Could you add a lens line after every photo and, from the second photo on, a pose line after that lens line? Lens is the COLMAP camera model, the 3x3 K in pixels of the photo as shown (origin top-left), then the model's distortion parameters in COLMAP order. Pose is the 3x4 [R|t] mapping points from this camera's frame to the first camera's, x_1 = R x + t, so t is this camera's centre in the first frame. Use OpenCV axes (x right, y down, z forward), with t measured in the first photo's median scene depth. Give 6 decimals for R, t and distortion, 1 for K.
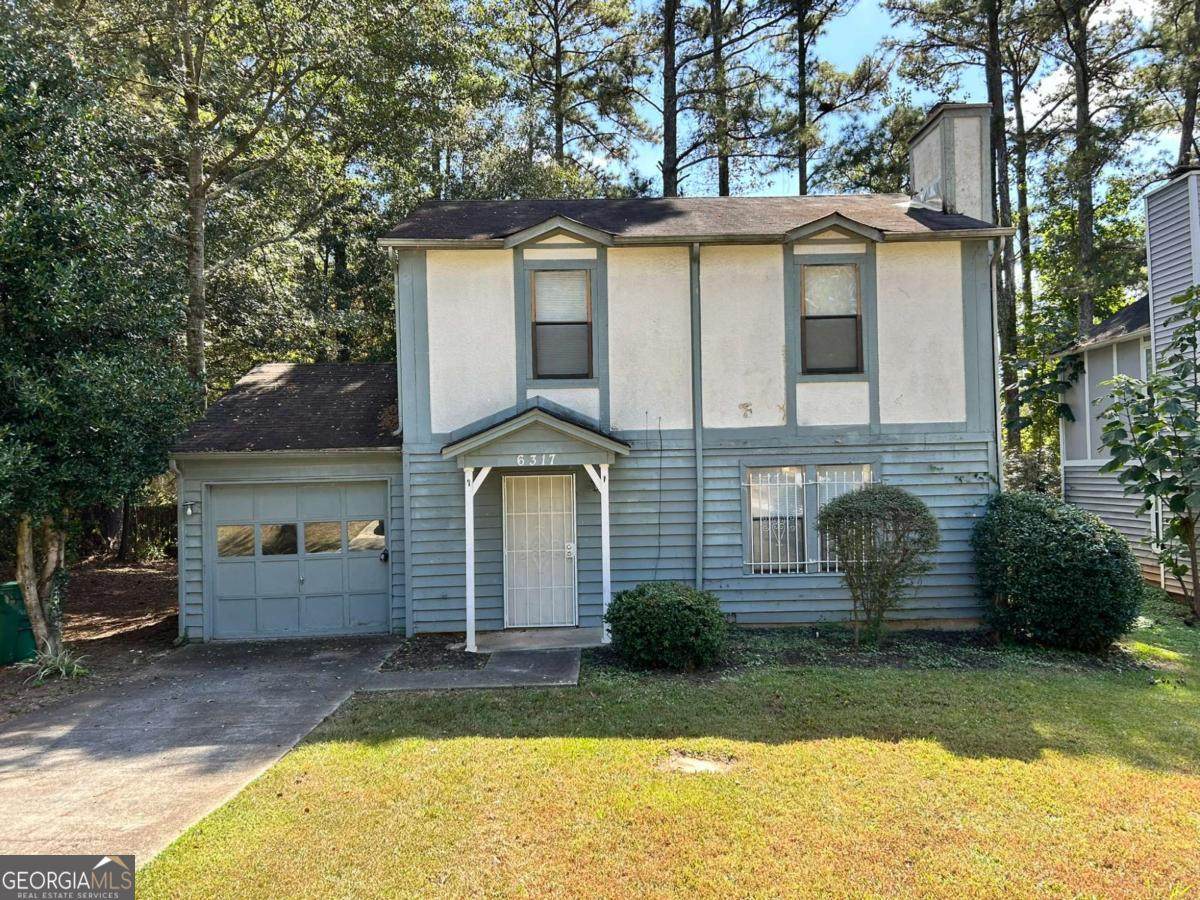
lens RADIAL K [[899.9, 0, 600.0], [0, 899.9, 450.0], [0, 0, 1]] dist [0.032939, -0.001412]
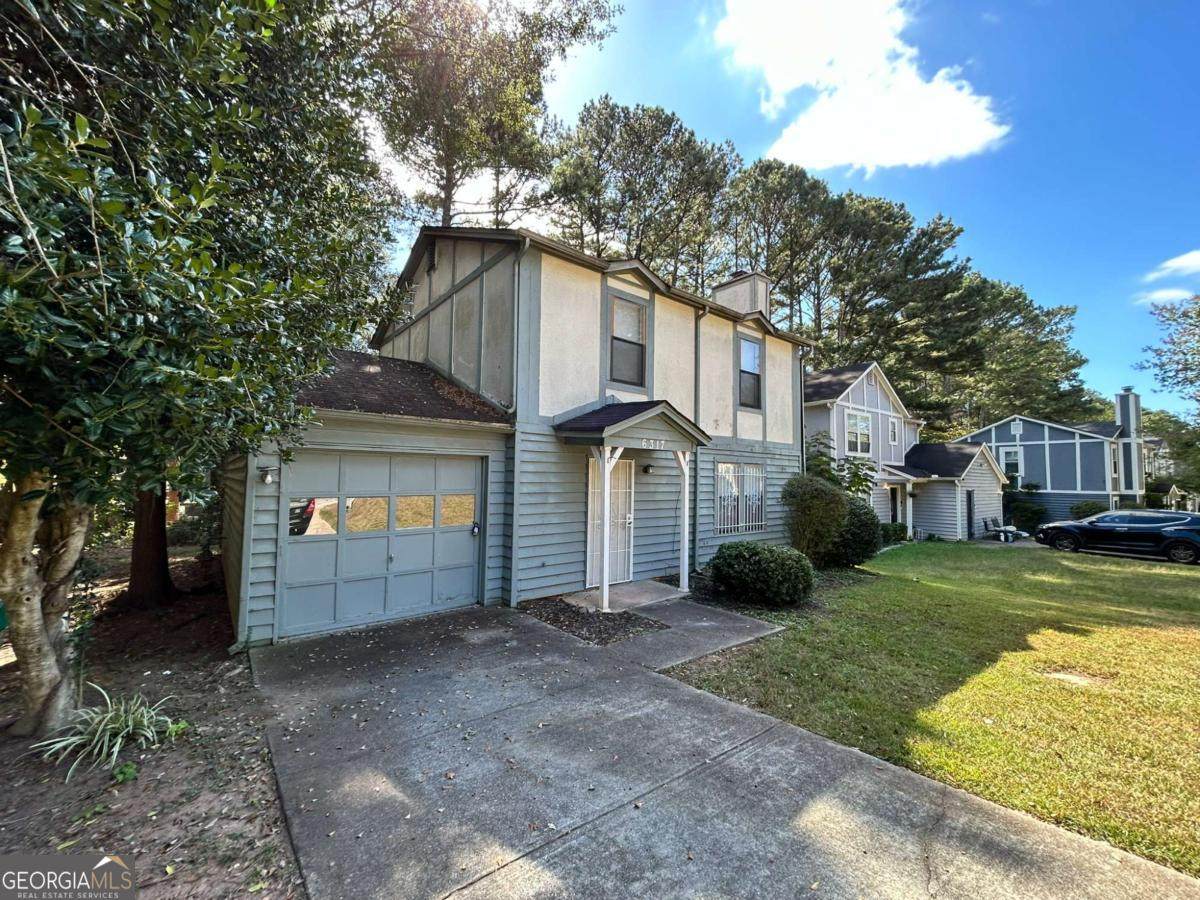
lens RADIAL K [[480.0, 0, 597.8], [0, 480.0, 453.7], [0, 0, 1]] dist [0.000002, 0.000776]
pose [[0.789952, 0.066130, 0.609593, -0.480248], [-0.042816, 0.997690, -0.052747, 0.055422], [-0.611672, 0.015567, 0.790958, 0.489654]]
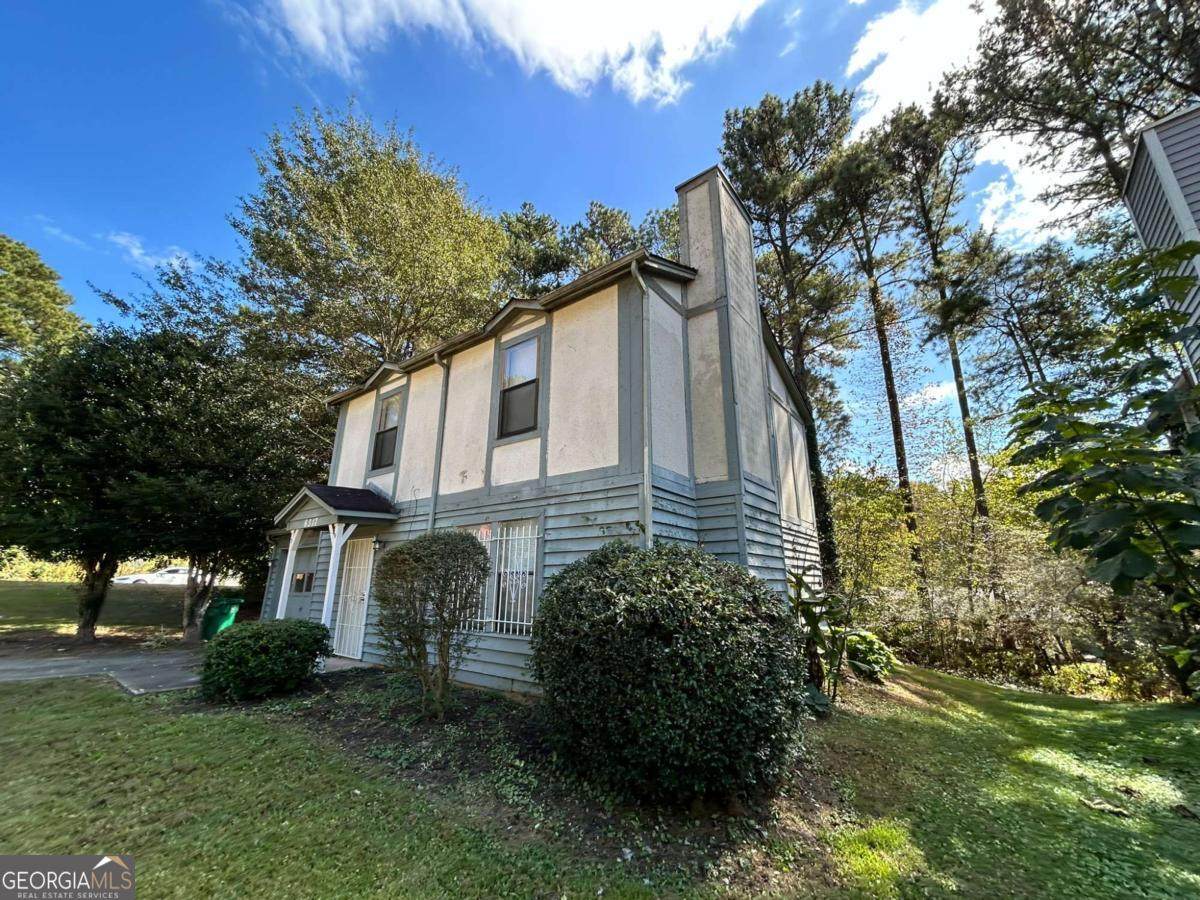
lens RADIAL K [[490.0, 0, 598.5], [0, 490.0, 442.6], [0, 0, 1]] dist [-0.001158, -0.000093]
pose [[0.776346, -0.149662, -0.612281, 0.688998], [-0.012753, 0.967473, -0.252653, 0.069475], [0.630178, 0.203955, 0.749185, 0.632064]]
